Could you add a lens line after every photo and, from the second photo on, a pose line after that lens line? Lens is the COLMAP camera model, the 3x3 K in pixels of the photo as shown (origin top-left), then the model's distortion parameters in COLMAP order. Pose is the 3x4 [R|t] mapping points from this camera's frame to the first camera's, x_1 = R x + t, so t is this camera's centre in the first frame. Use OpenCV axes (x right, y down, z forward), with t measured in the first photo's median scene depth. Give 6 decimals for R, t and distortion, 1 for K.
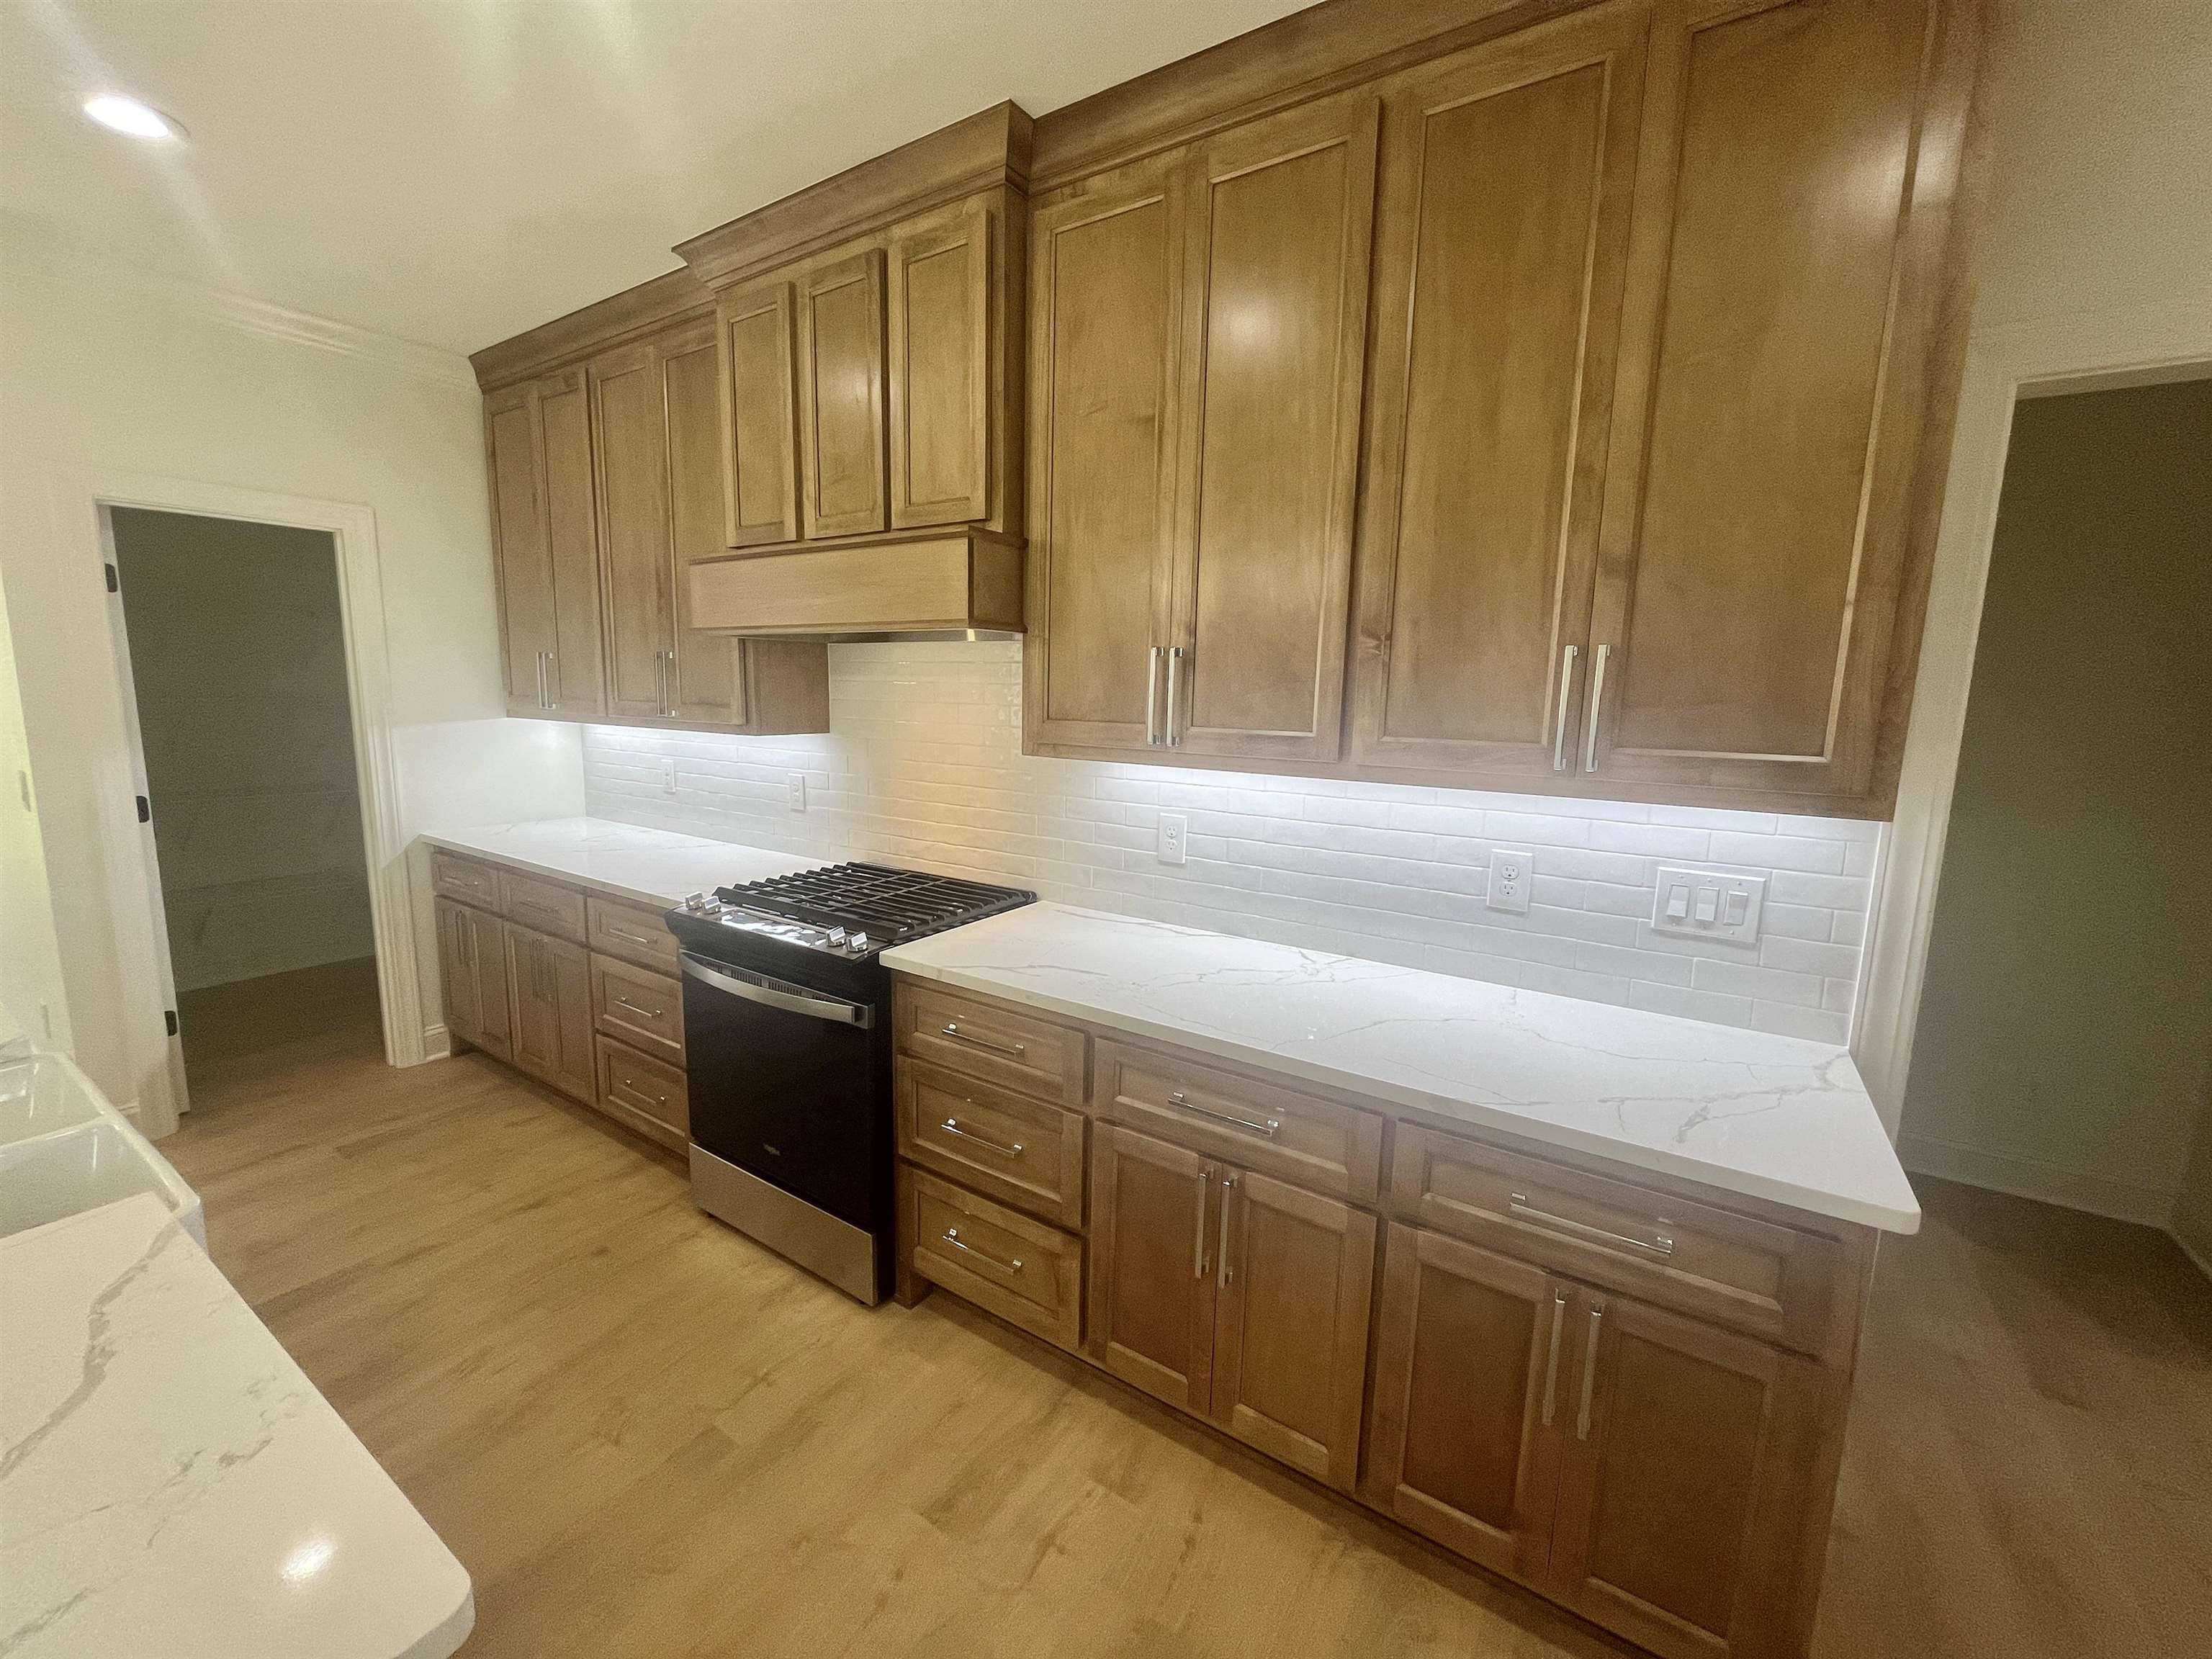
lens RADIAL K [[890.1, 0, 1094.9], [0, 890.1, 819.0], [0, 0, 1]] dist [-0.002734, 0.000612]
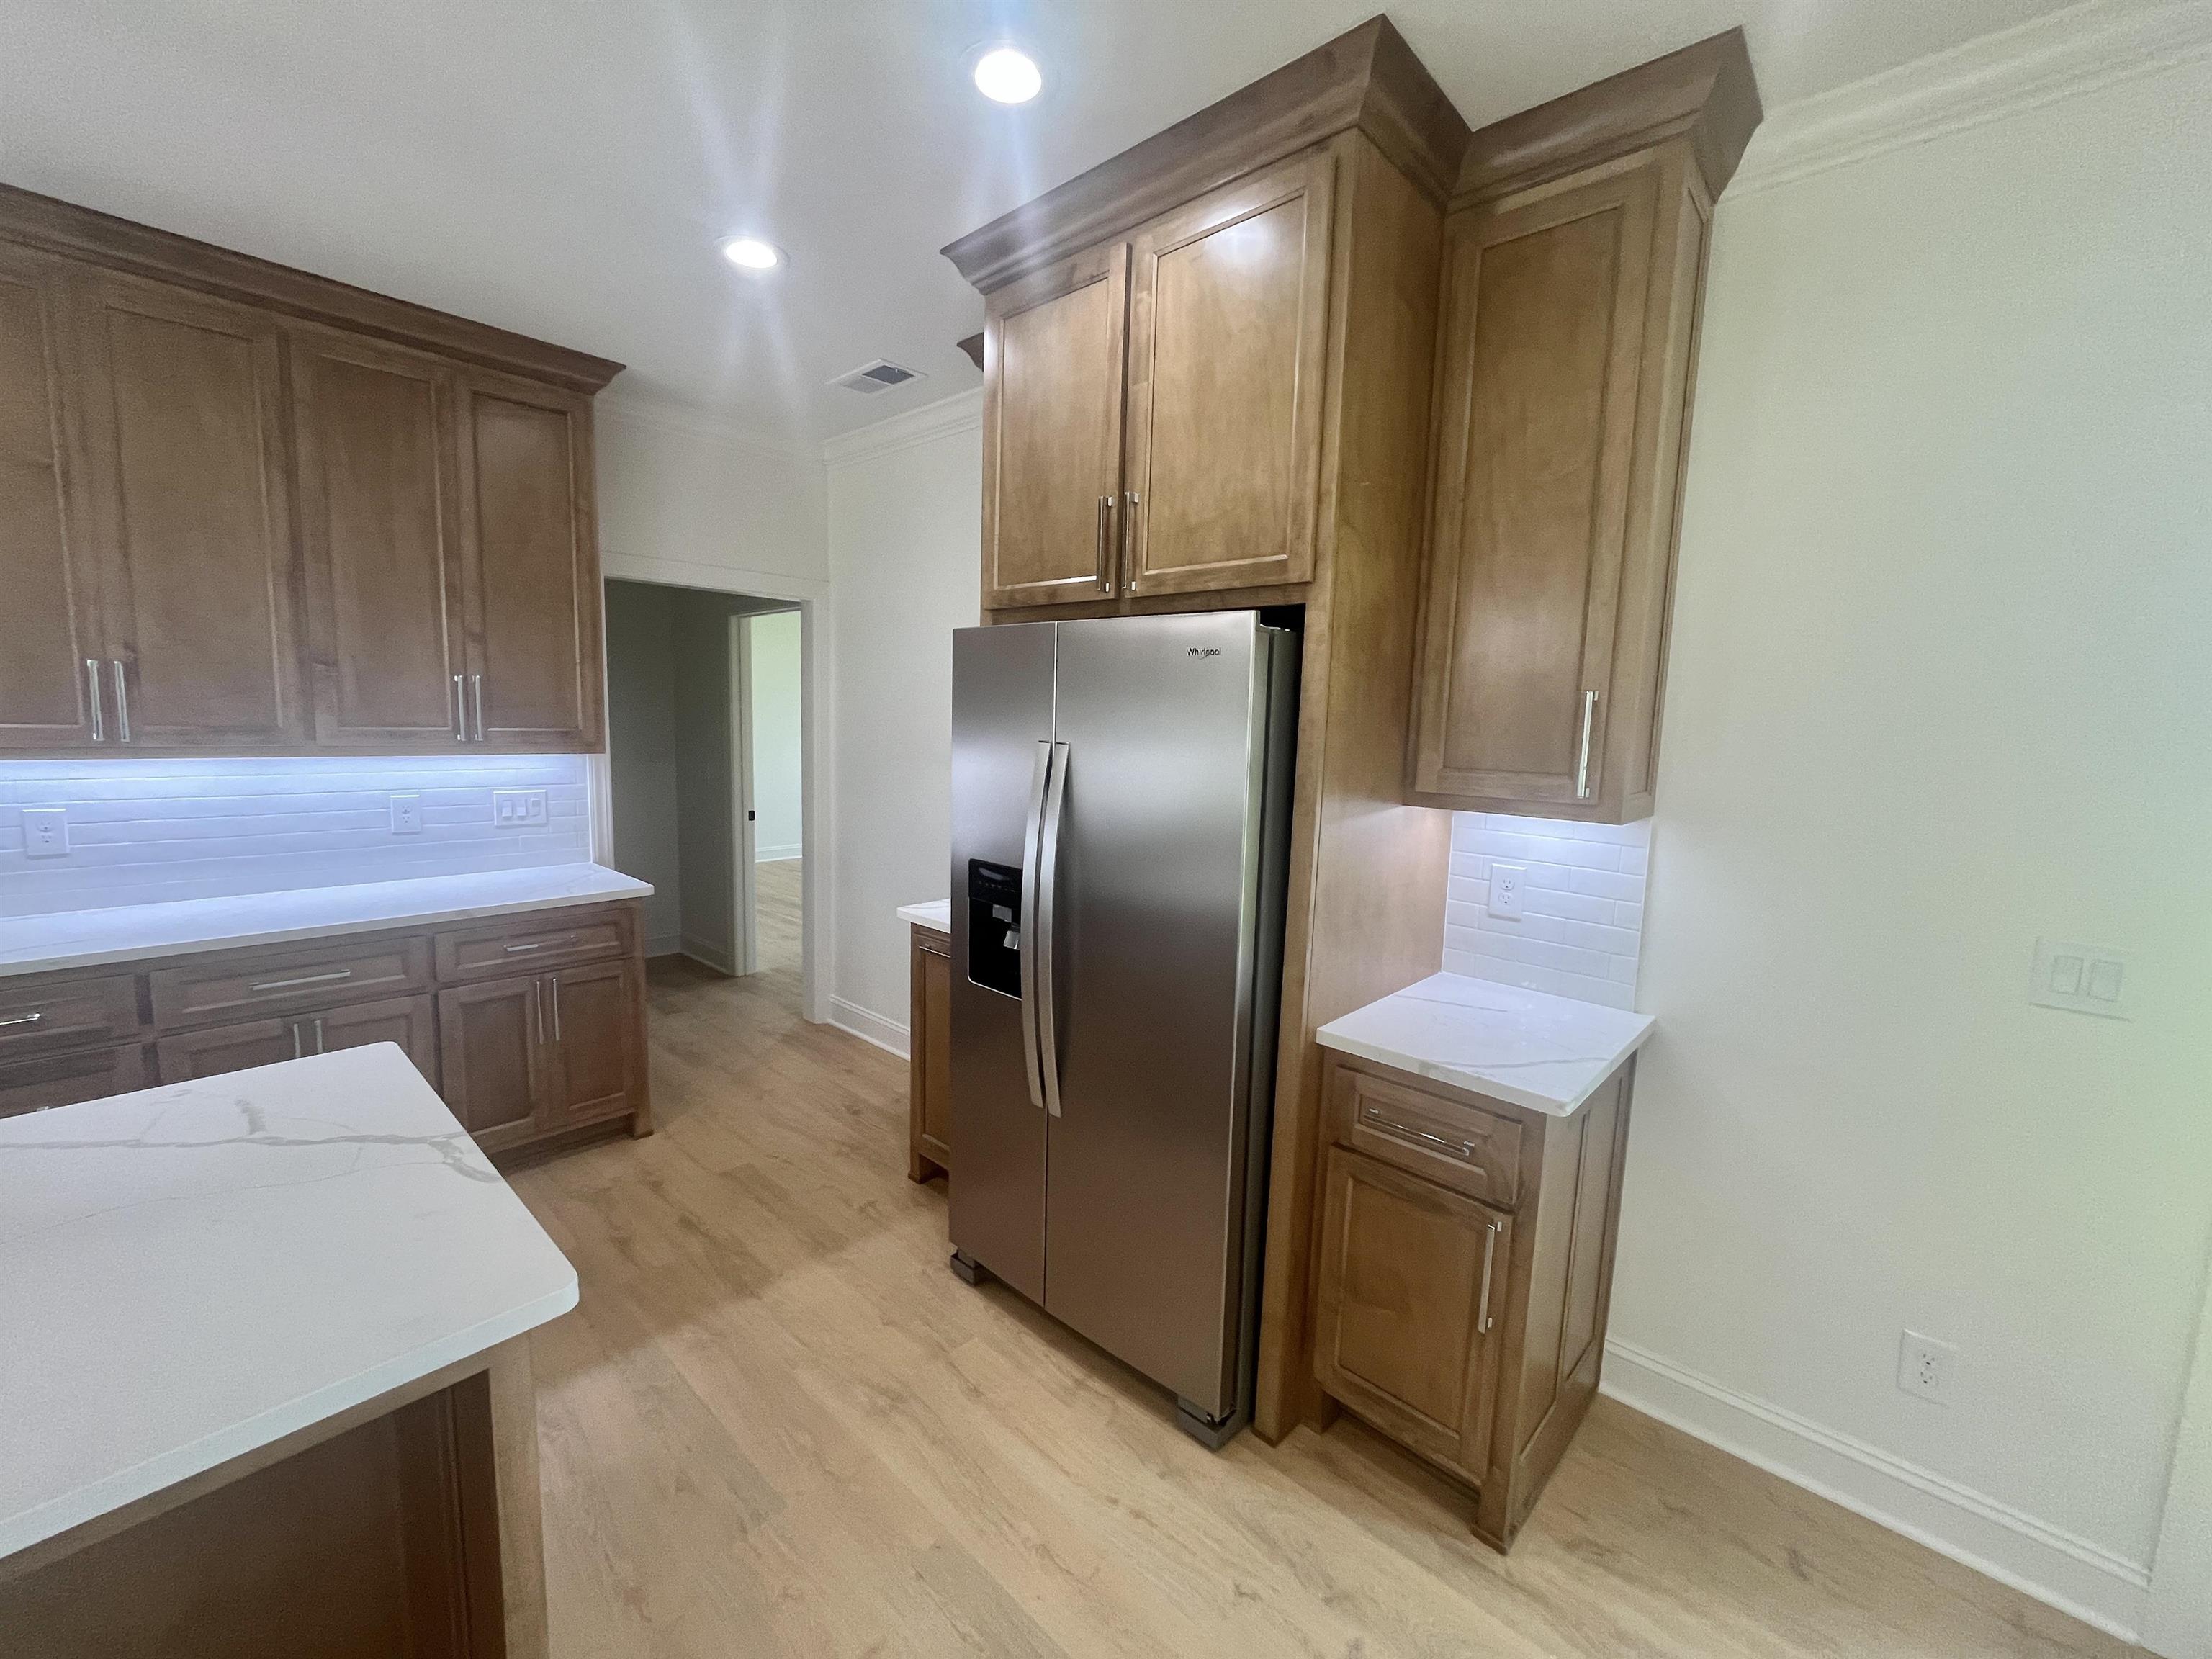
lens RADIAL K [[890.1, 0, 1092.4], [0, 890.1, 817.6], [0, 0, 1]] dist [-0.002734, 0.000612]
pose [[0.164197, -0.128484, 0.978024, -0.872297], [0.121920, 0.986522, 0.109132, 0.049310], [-0.978864, 0.101321, 0.177649, -0.491827]]
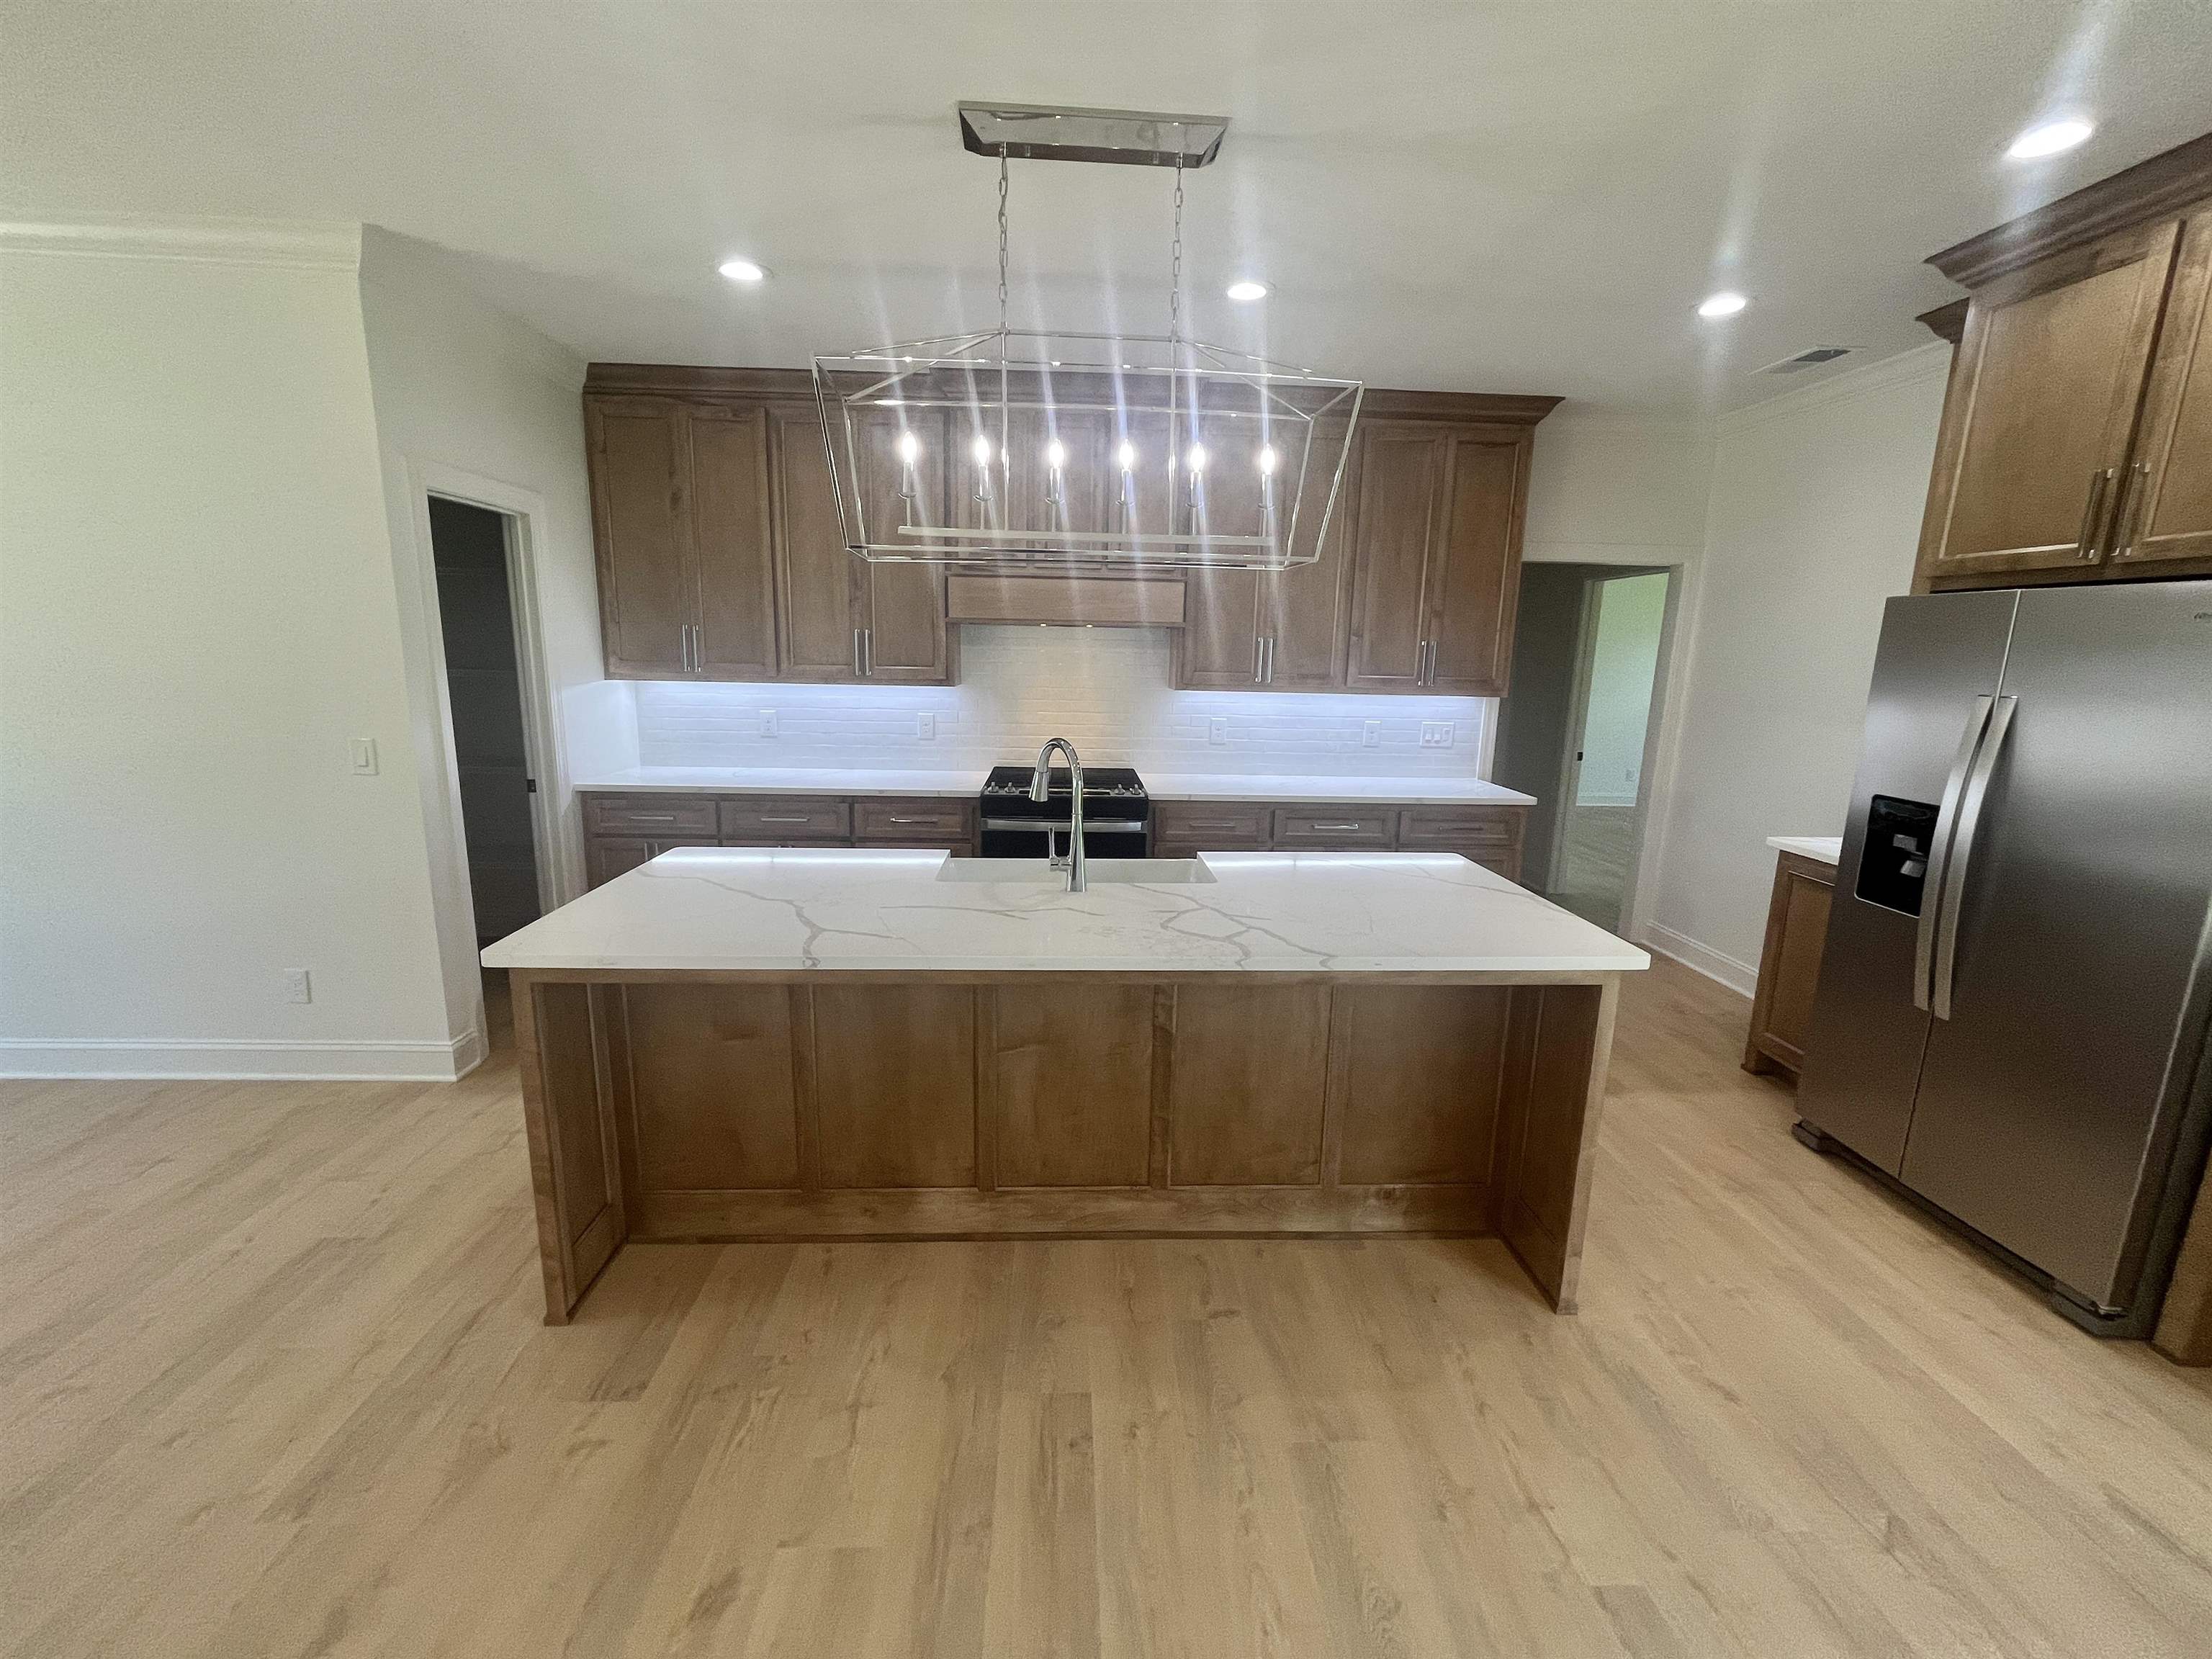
lens RADIAL K [[890.1, 0, 1094.2], [0, 890.1, 817.2], [0, 0, 1]] dist [-0.002734, 0.000612]
pose [[0.812771, -0.112881, 0.571542, -1.515024], [0.081047, 0.993418, 0.080948, 0.036231], [-0.576918, -0.019471, 0.816570, -0.546743]]
